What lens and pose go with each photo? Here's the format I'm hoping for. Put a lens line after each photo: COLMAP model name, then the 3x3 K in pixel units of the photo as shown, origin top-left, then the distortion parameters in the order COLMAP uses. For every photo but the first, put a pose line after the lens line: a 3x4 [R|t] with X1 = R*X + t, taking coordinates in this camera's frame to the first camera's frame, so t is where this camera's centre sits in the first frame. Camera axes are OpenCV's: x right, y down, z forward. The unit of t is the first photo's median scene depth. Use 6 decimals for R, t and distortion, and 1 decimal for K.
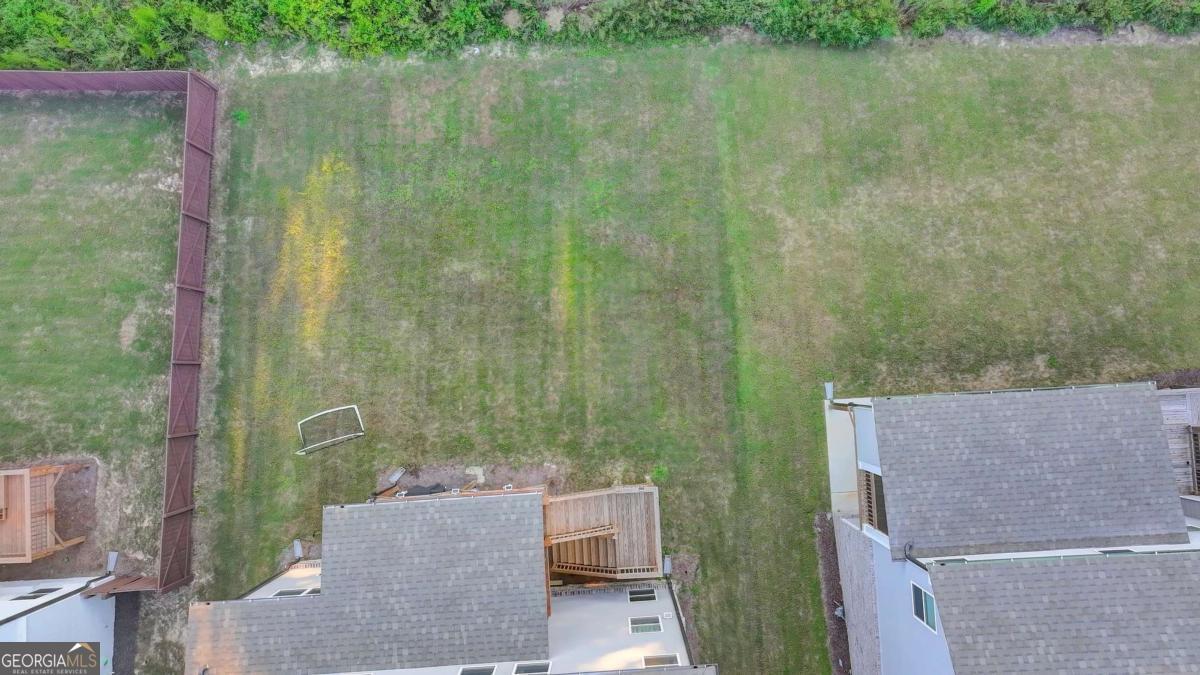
lens RADIAL K [[839.3, 0, 606.2], [0, 839.3, 335.7], [0, 0, 1]] dist [-0.001617, 0.016002]
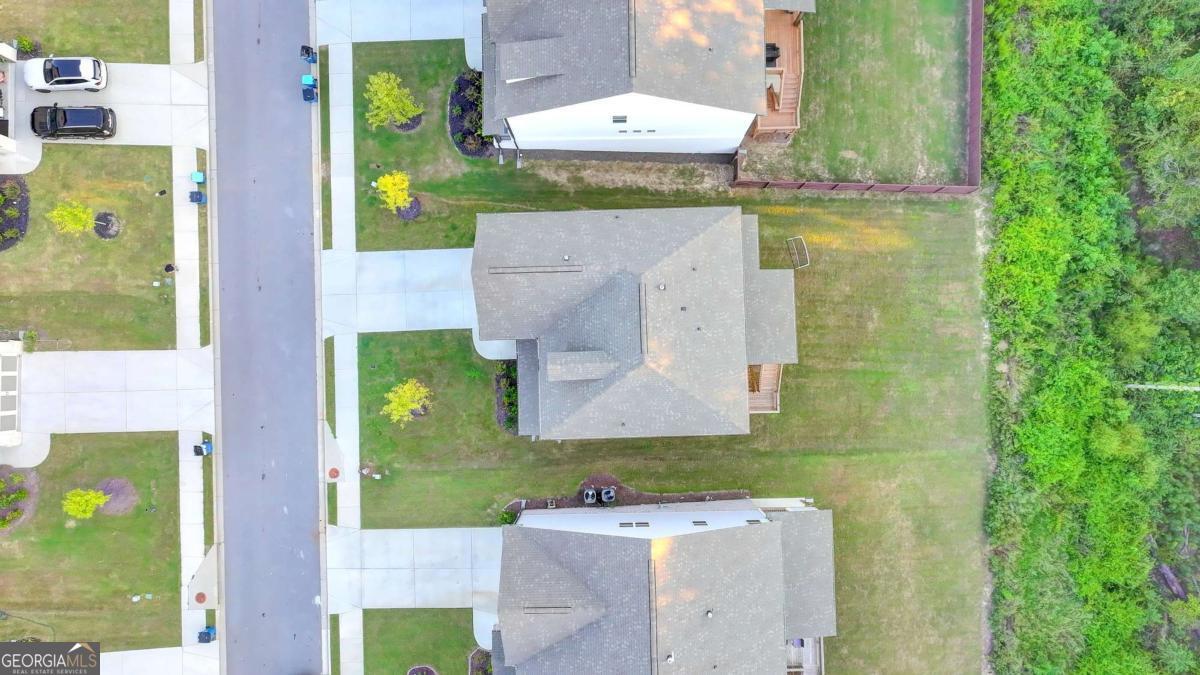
lens RADIAL K [[840.0, 0, 603.9], [0, 840.0, 334.0], [0, 0, 1]] dist [-0.007691, 0.026400]
pose [[-0.033745, 0.998938, -0.031384, -0.049735], [-0.997735, -0.031843, 0.059250, 0.440255], [0.058187, 0.033312, 0.997750, -1.016625]]
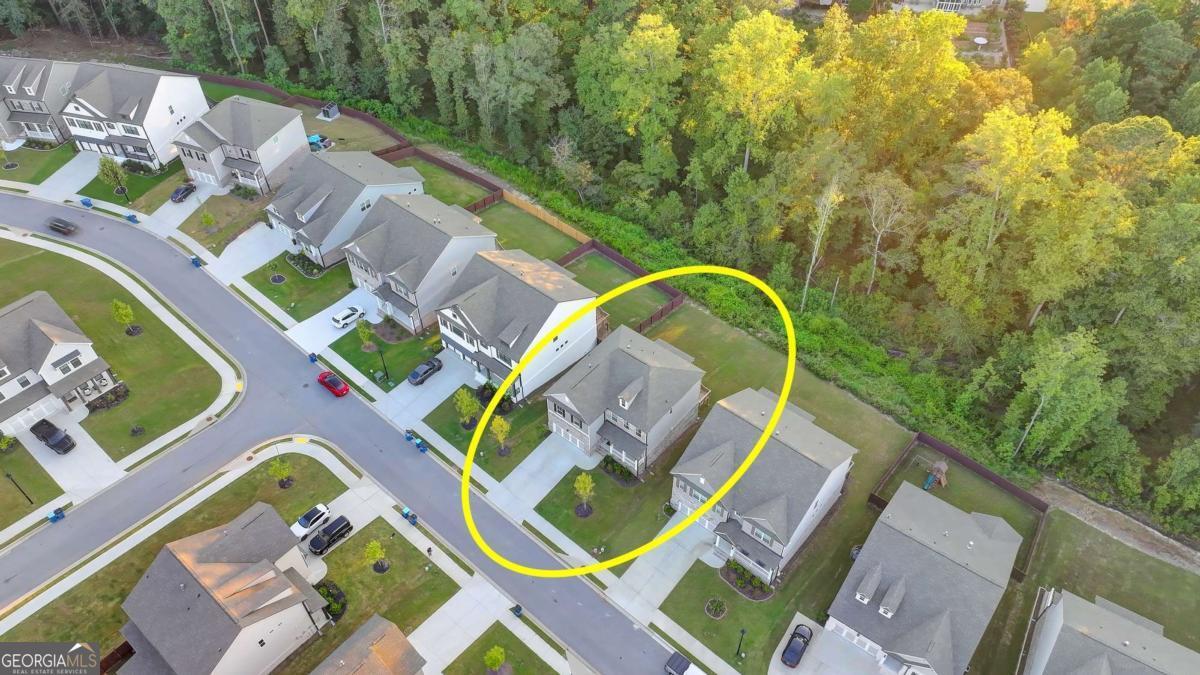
lens RADIAL K [[846.5, 0, 604.4], [0, 846.5, 335.6], [0, 0, 1]] dist [0.000977, 0.011288]
pose [[0.732989, 0.493709, -0.467951, 1.332693], [-0.679511, 0.563260, -0.470110, 2.091022], [0.031481, 0.662563, 0.748344, -2.098624]]
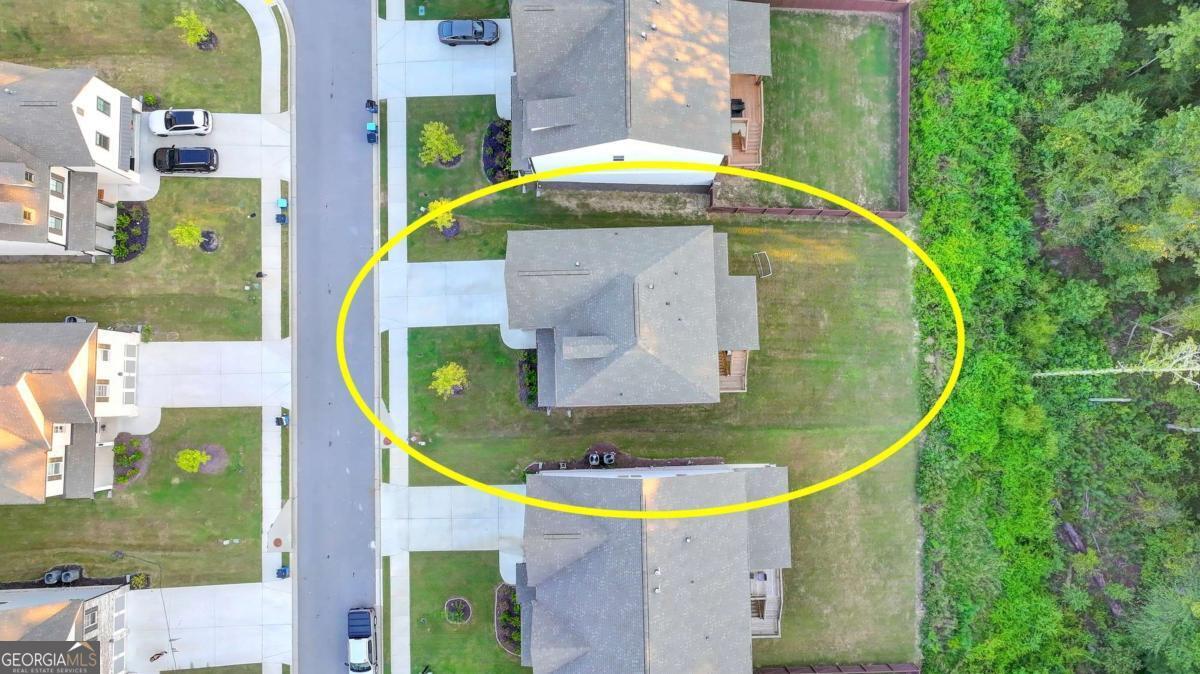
lens RADIAL K [[839.3, 0, 602.6], [0, 839.3, 334.3], [0, 0, 1]] dist [-0.001617, 0.016002]
pose [[-0.035437, 0.996932, -0.069797, 0.070191], [-0.997723, -0.031282, 0.059748, 0.419940], [0.057381, 0.071755, 0.995770, -1.470622]]
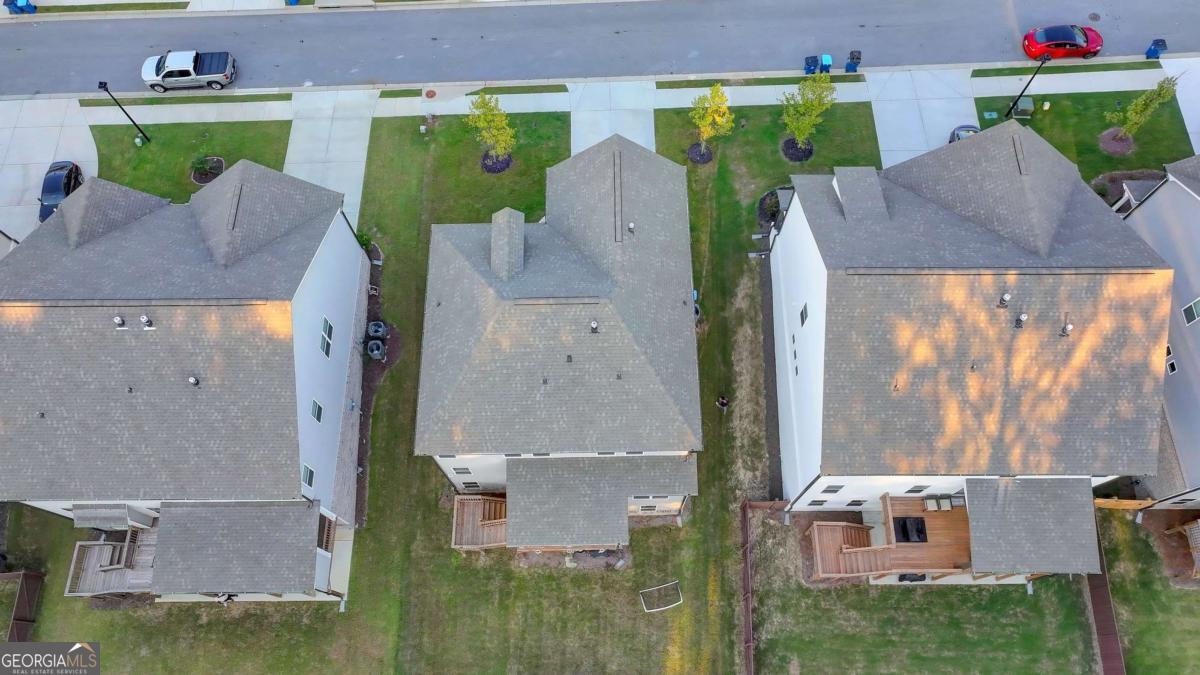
lens RADIAL K [[839.3, 0, 606.0], [0, 839.3, 331.7], [0, 0, 1]] dist [-0.001617, 0.016002]
pose [[-0.998792, -0.041444, 0.026410, -0.238655], [0.048825, -0.897939, 0.437403, -0.131849], [0.005587, 0.438164, 0.898877, -0.610331]]
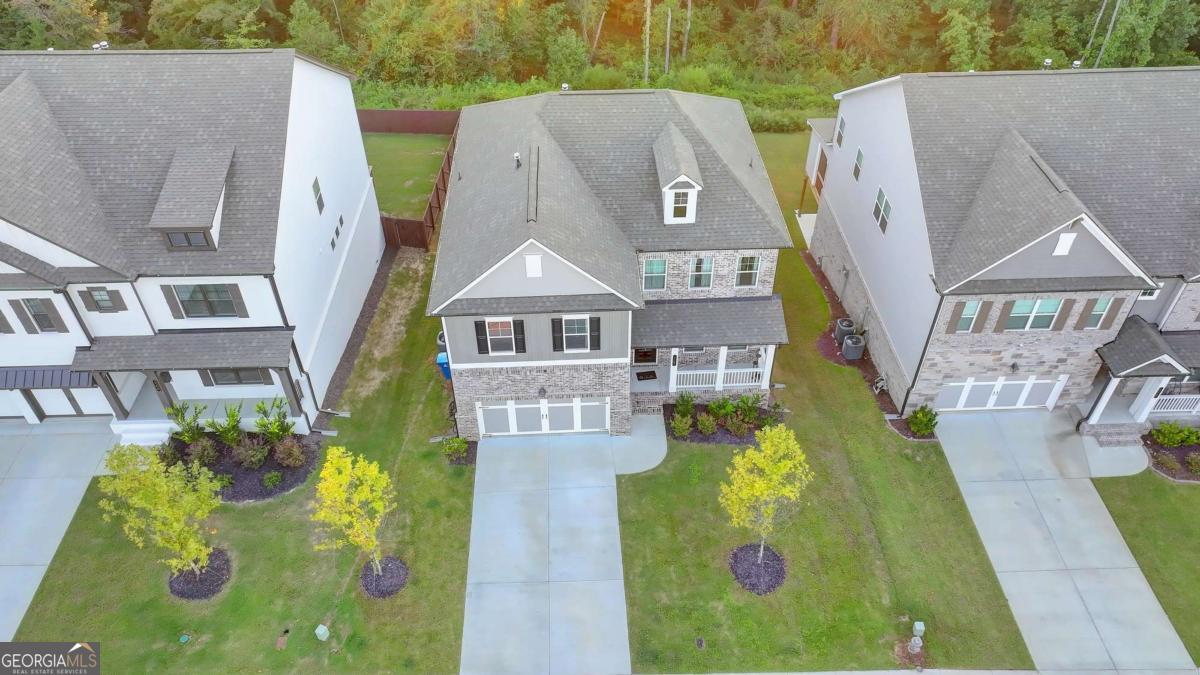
lens RADIAL K [[839.3, 0, 612.0], [0, 839.3, 289.5], [0, 0, 1]] dist [-0.001617, 0.016002]
pose [[0.999929, 0.011942, 0.000229, -0.119303], [-0.007808, 0.668037, -0.744087, 1.483798], [-0.009039, 0.744032, 0.668083, -0.059717]]
